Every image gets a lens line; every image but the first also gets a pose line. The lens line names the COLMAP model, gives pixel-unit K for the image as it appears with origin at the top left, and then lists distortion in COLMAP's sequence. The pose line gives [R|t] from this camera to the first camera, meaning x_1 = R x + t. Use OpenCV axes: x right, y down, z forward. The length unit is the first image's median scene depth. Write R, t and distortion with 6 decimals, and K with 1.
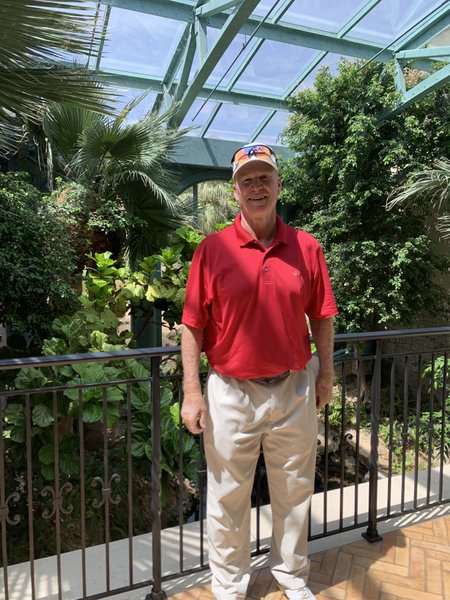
lens RADIAL K [[455.9, 0, 222.7], [0, 455.9, 301.5], [0, 0, 1]] dist [0.000752, 0.004333]
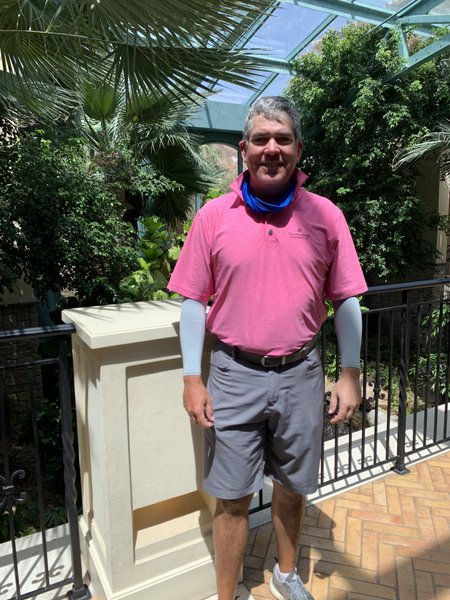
lens RADIAL K [[455.9, 0, 222.7], [0, 455.9, 301.5], [0, 0, 1]] dist [0.000752, 0.004333]
pose [[0.993931, -0.043669, 0.100964, -0.153600], [0.035799, 0.996272, 0.078484, 0.007542], [-0.104015, -0.074393, 0.991790, -0.046020]]
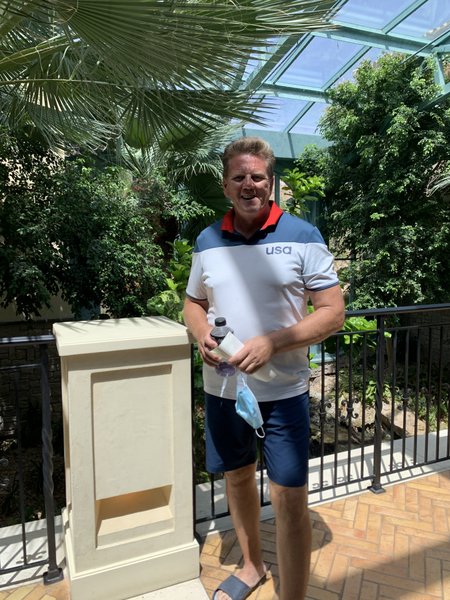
lens RADIAL K [[456.0, 0, 225.7], [0, 456.0, 302.9], [0, 0, 1]] dist [0.003057, -0.000501]
pose [[0.999872, -0.013615, 0.008355, -0.119595], [0.013342, 0.999403, 0.031883, 0.007831], [-0.008784, -0.031767, 0.999457, -0.070572]]
